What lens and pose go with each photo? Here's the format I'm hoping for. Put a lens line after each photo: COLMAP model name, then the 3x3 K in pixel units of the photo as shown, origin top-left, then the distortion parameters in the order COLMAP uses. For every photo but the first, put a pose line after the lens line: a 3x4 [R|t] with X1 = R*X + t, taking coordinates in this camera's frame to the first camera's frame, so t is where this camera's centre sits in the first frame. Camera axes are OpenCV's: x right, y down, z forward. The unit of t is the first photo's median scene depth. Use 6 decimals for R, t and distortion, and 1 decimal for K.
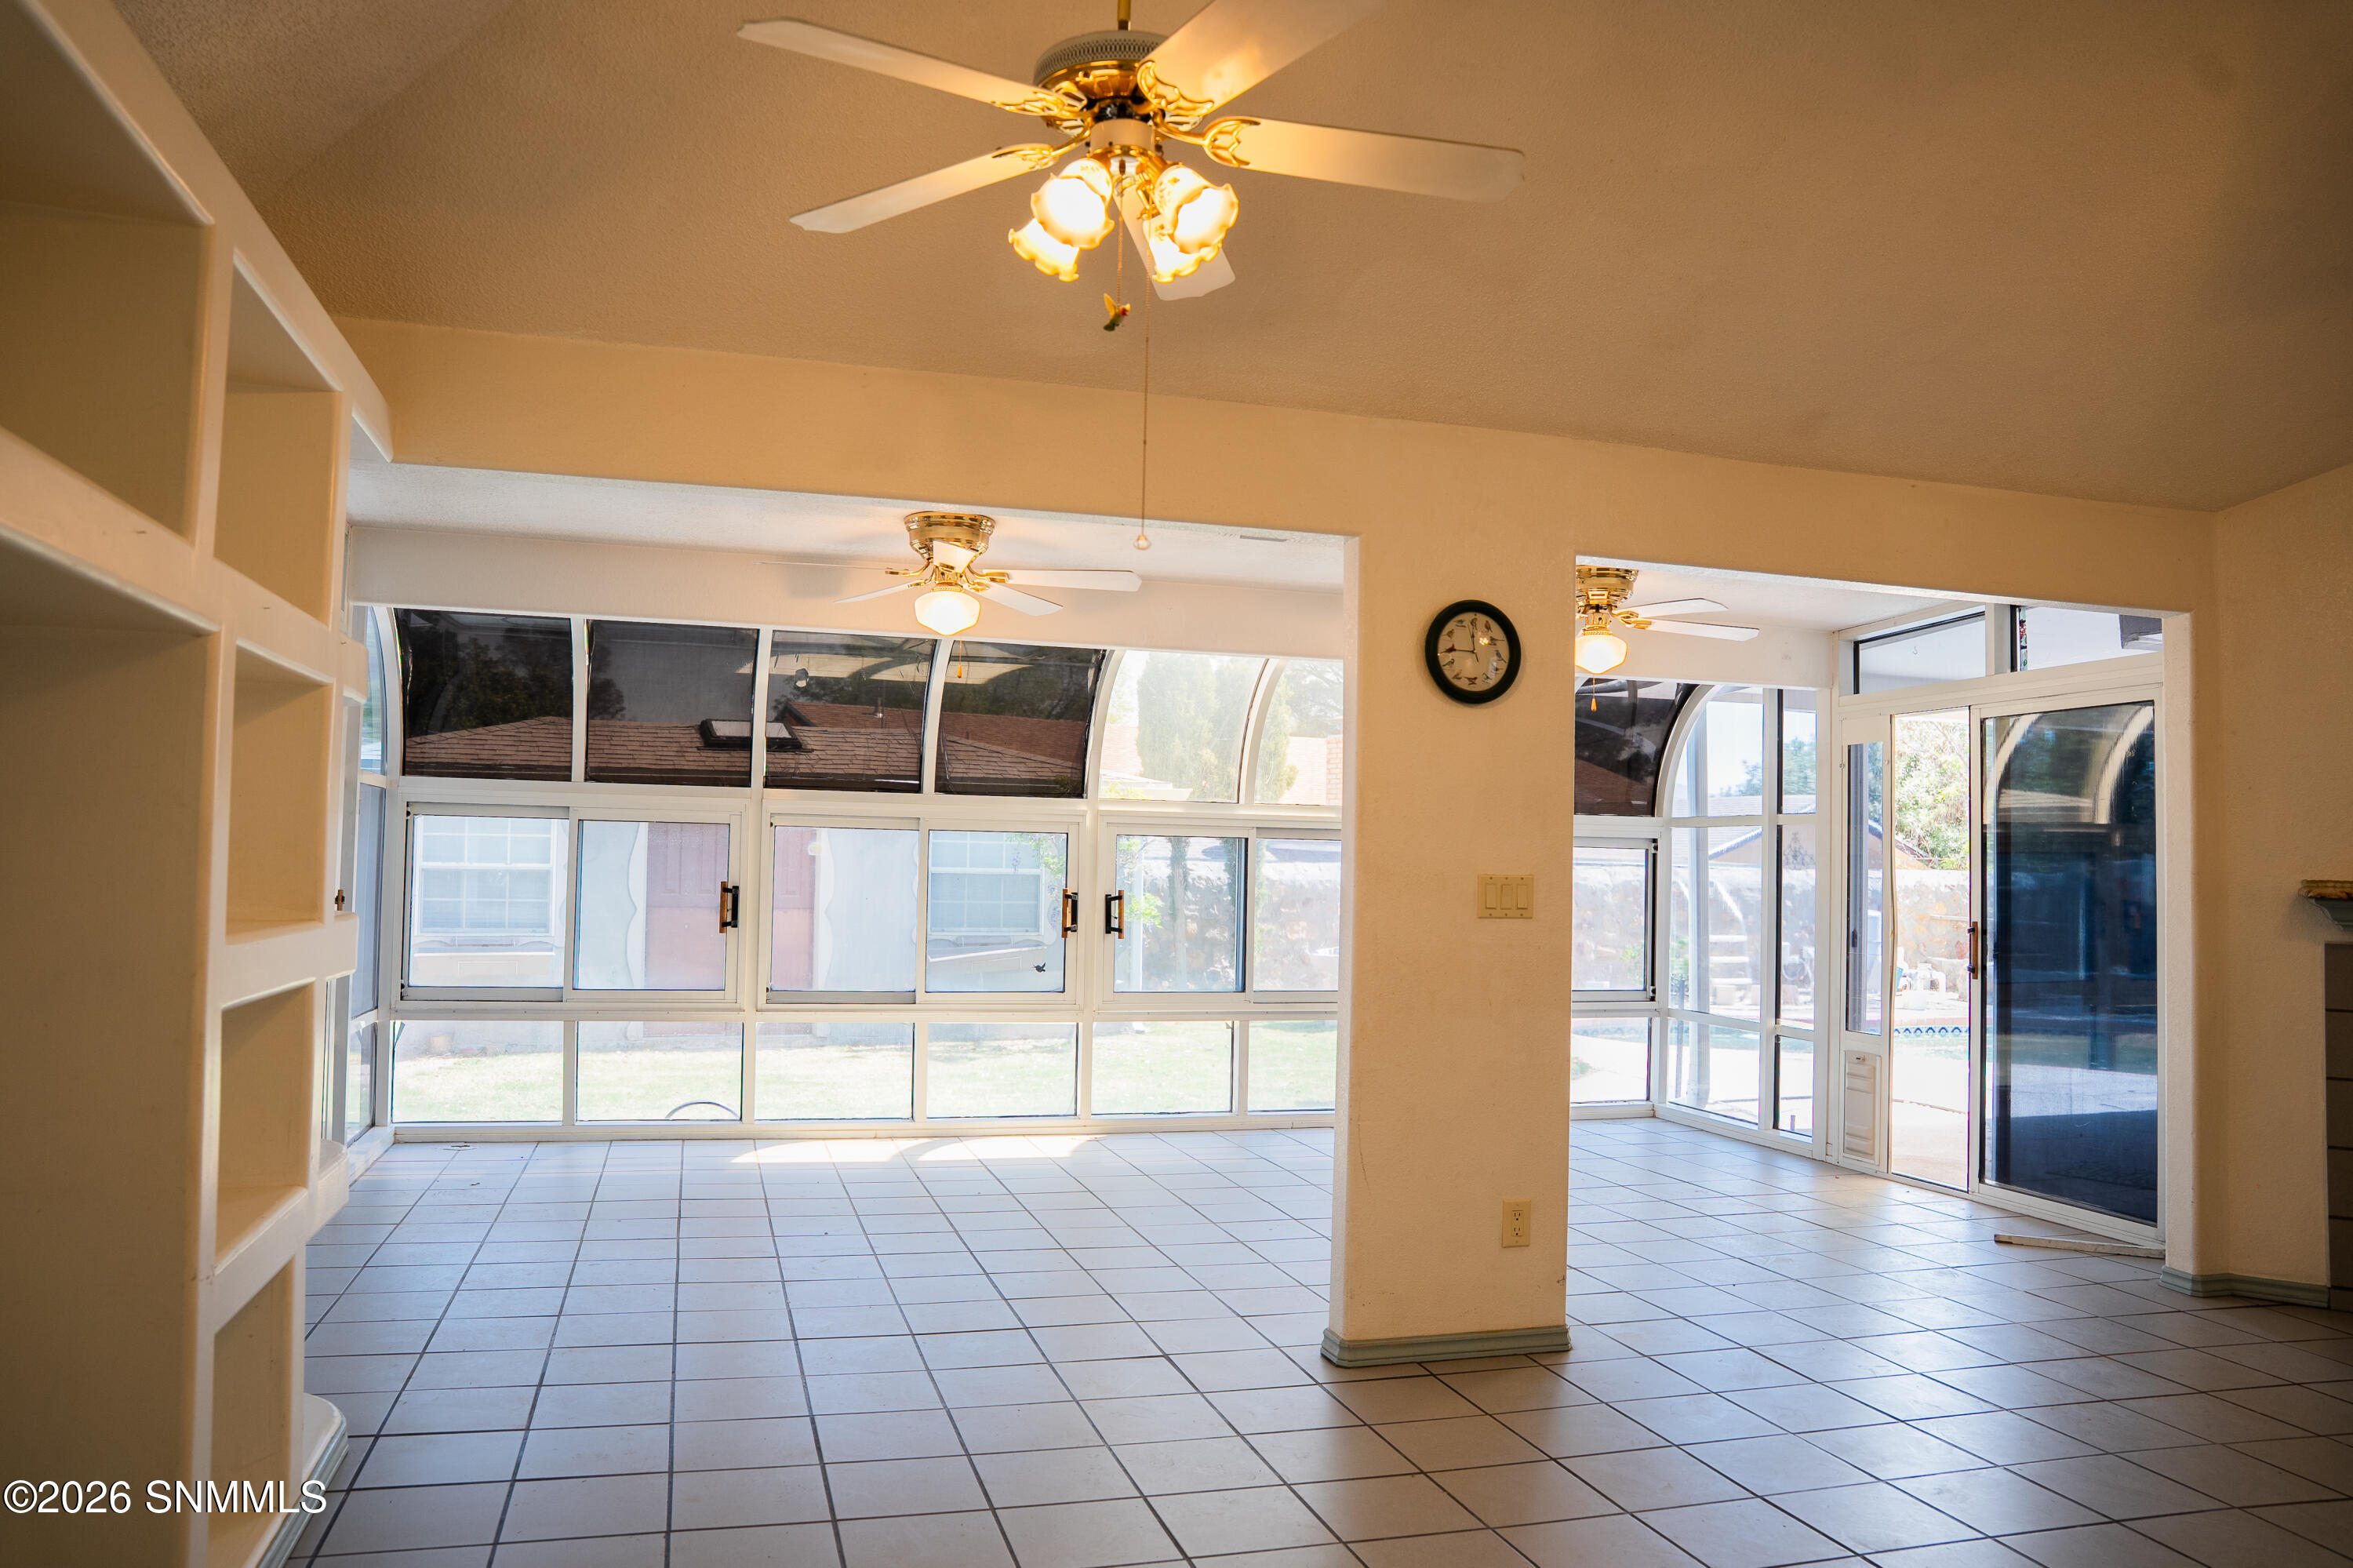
lens RADIAL K [[1670.5, 0, 1164.1], [0, 1670.5, 785.6], [0, 0, 1]] dist [-0.099479, 0.042626]
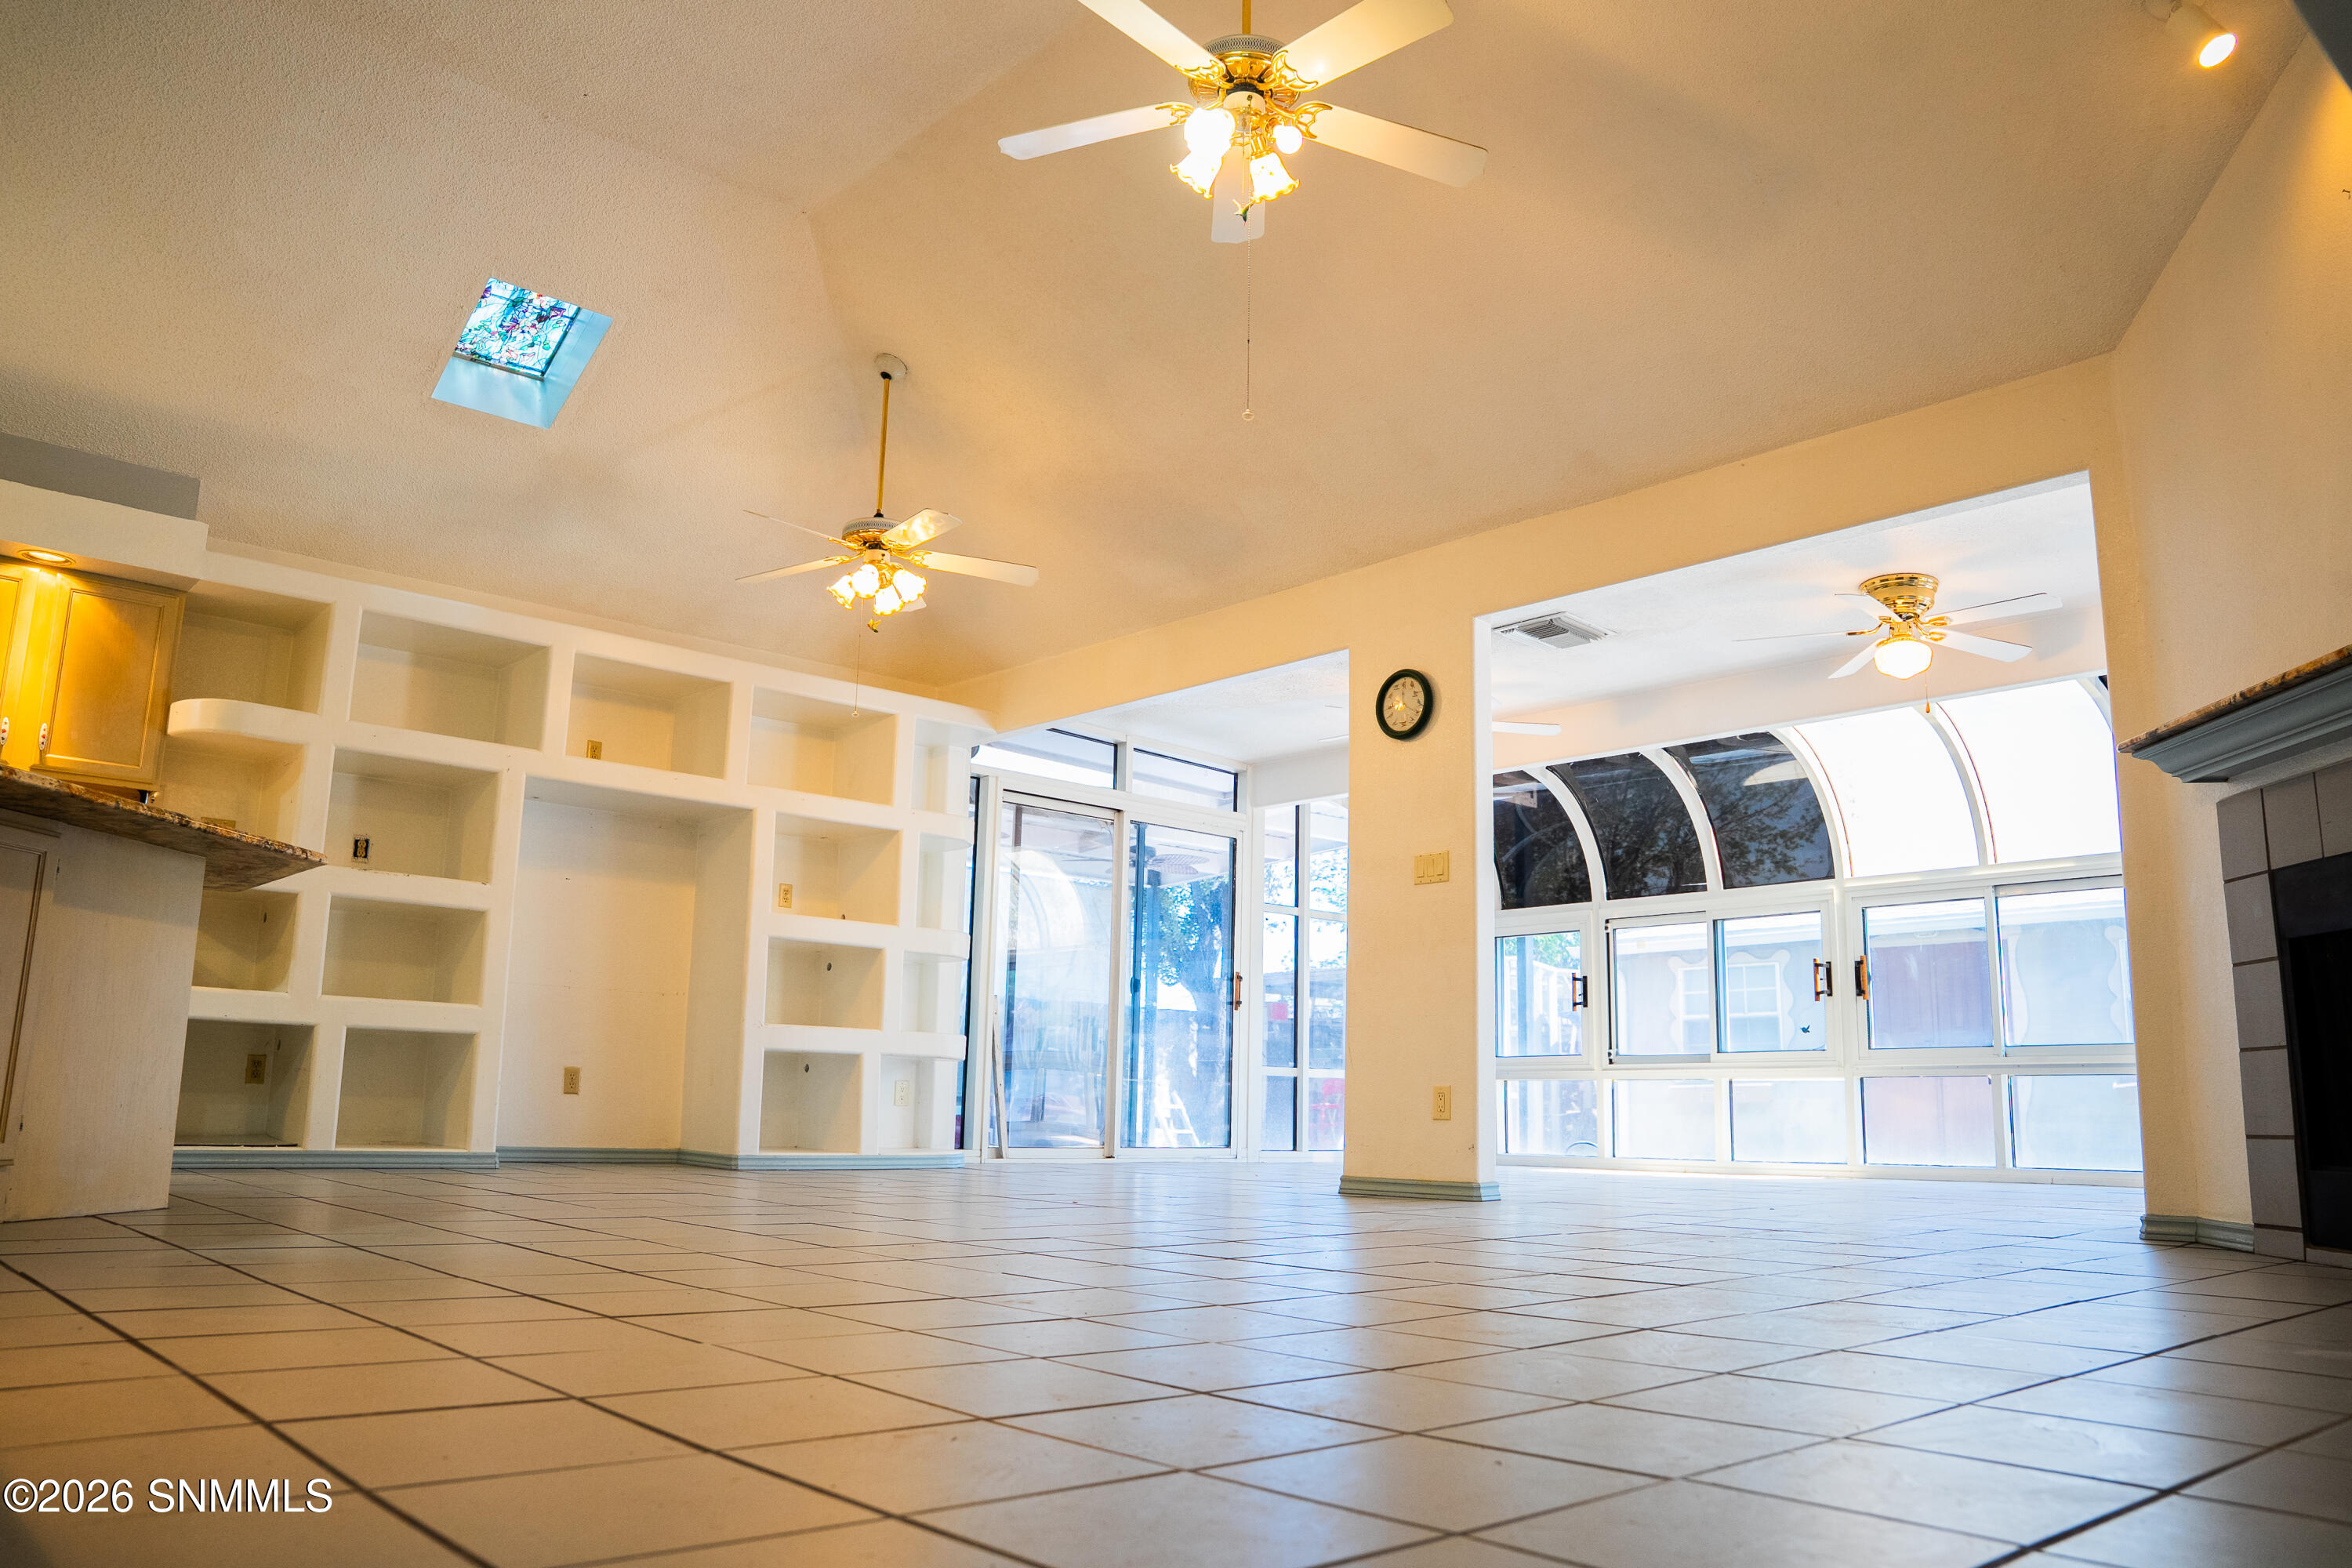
lens RADIAL K [[1669.8, 0, 1171.8], [0, 1669.8, 776.1], [0, 0, 1]] dist [-0.099479, 0.042626]
pose [[0.441230, -0.188363, -0.877403, 1.357734], [0.032523, 0.980437, -0.194127, 0.256953], [0.896804, 0.057119, 0.438725, 0.178089]]
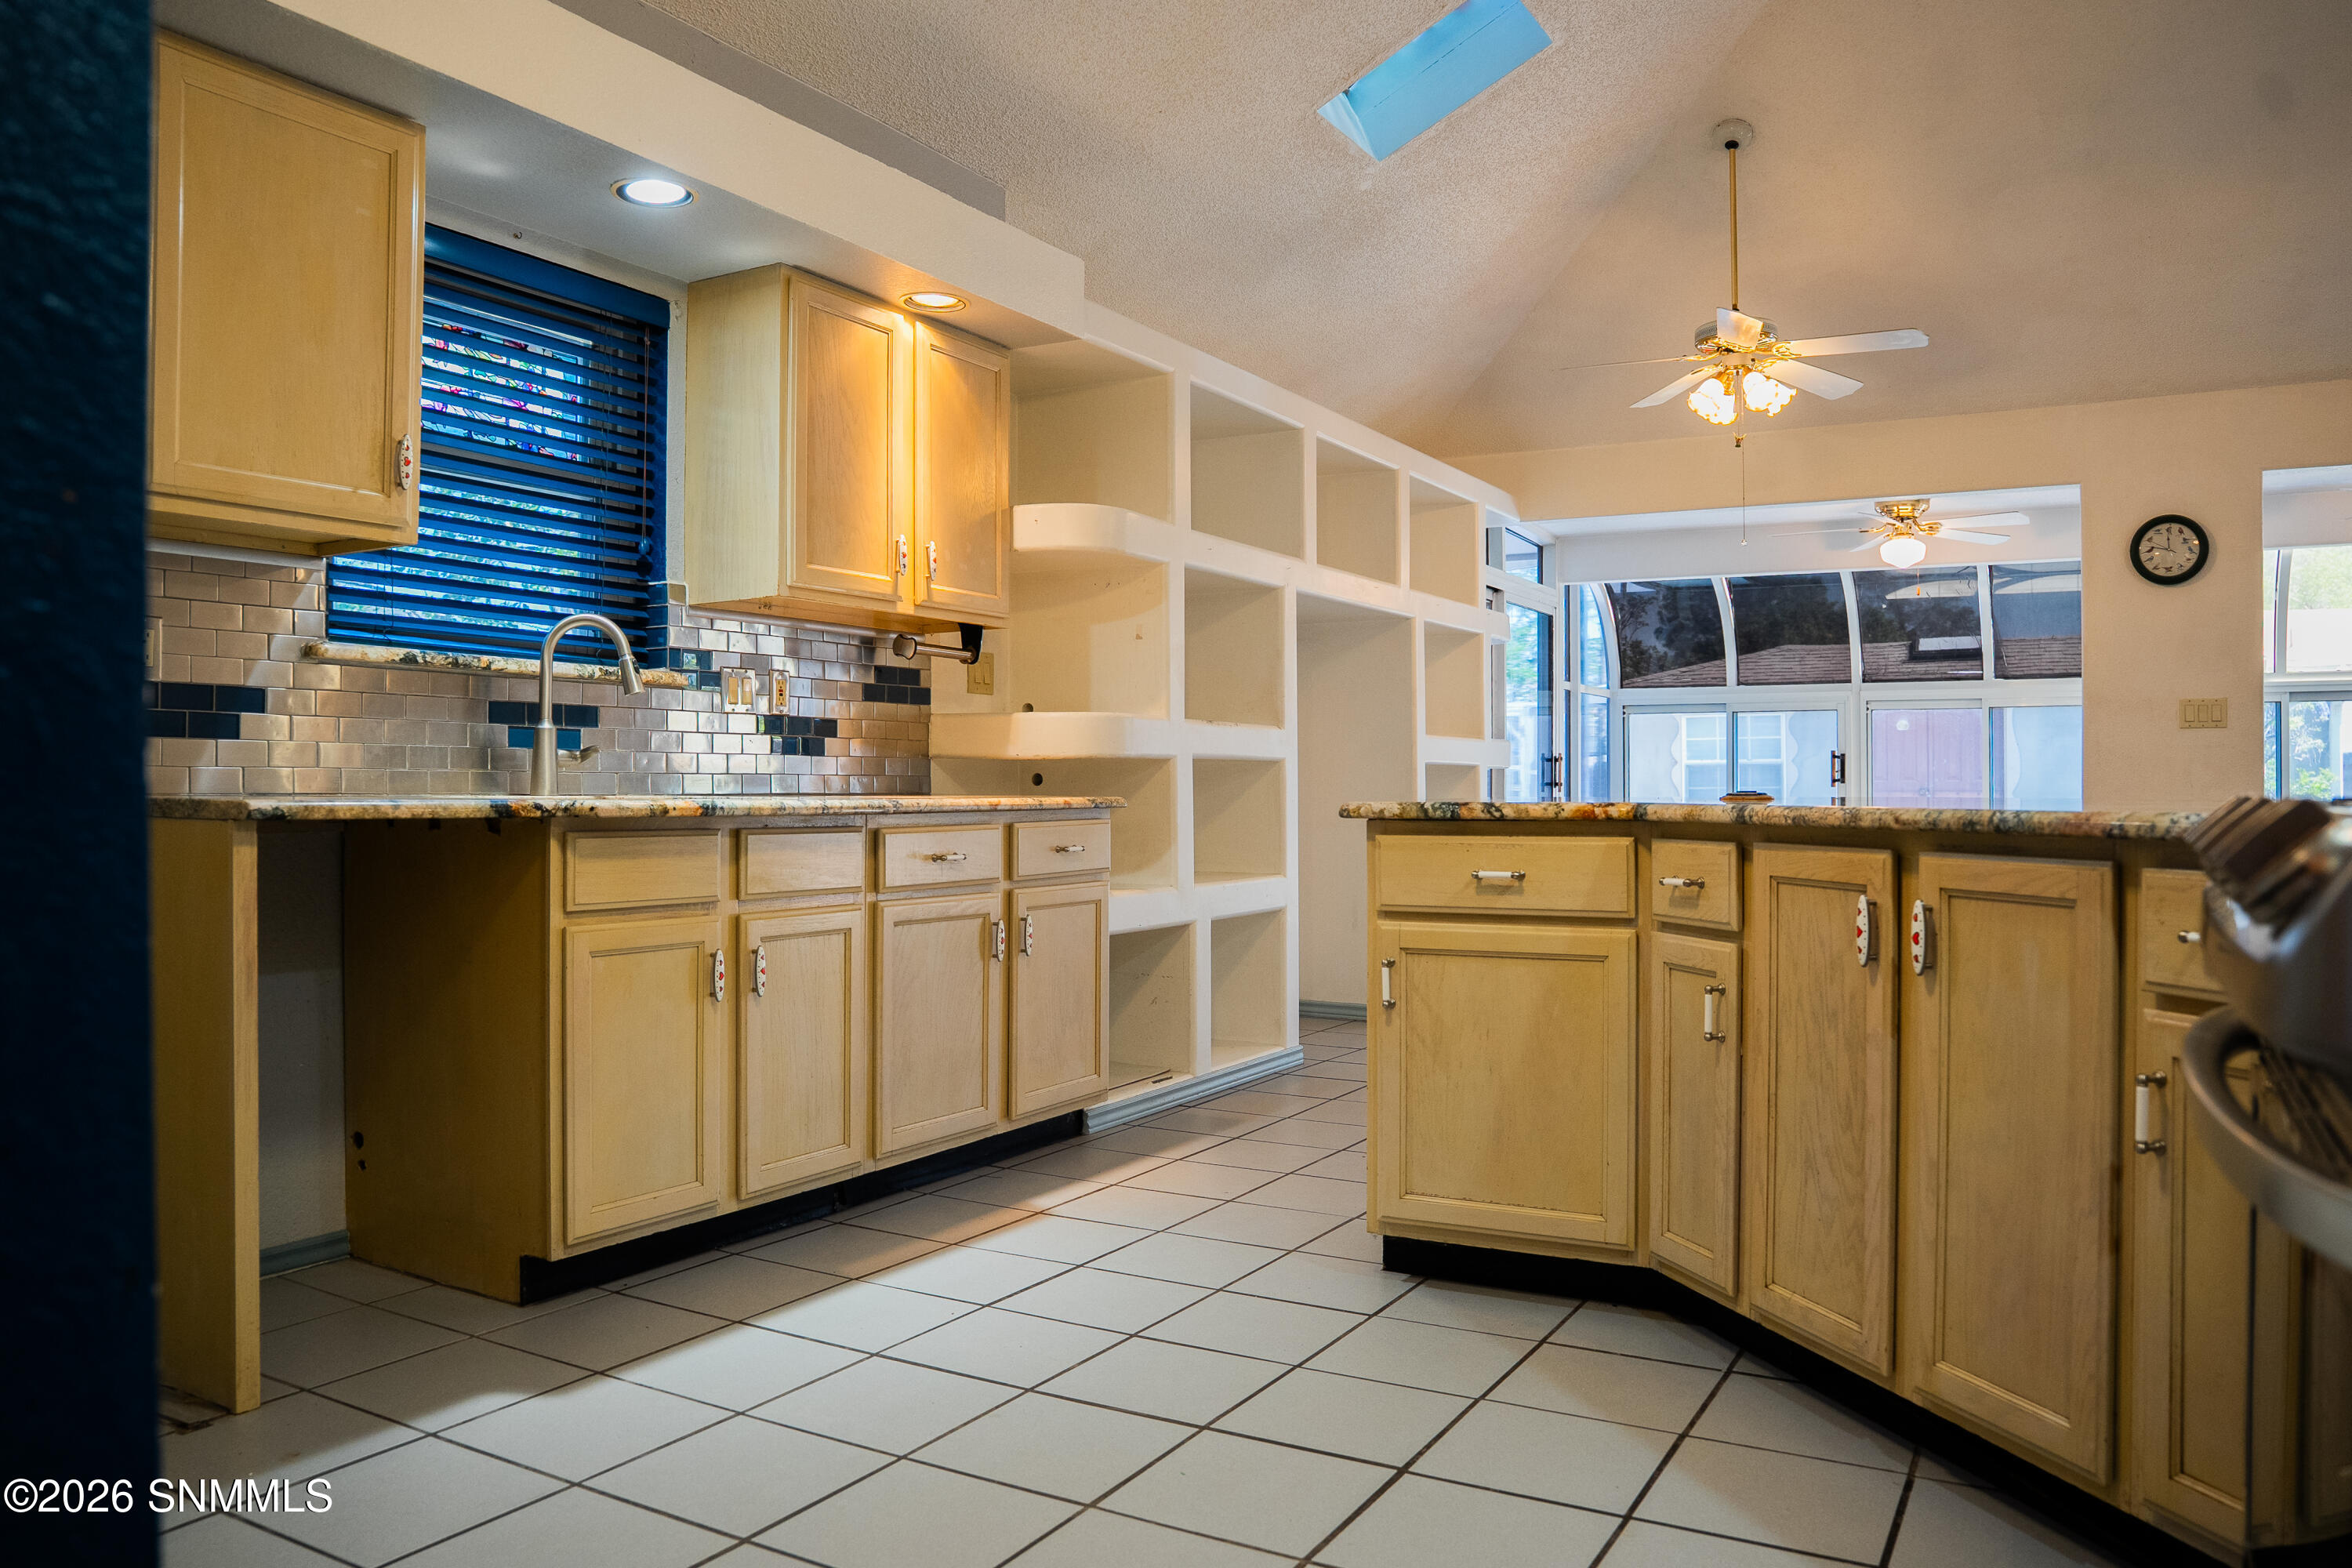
lens RADIAL K [[1662.1, 0, 1175.4], [0, 1662.1, 782.6], [0, 0, 1]] dist [-0.115533, 0.072515]
pose [[0.693240, -0.023533, -0.720322, 0.593379], [0.049110, 0.998686, 0.014636, 0.062477], [0.719032, -0.045521, 0.693485, -0.636676]]
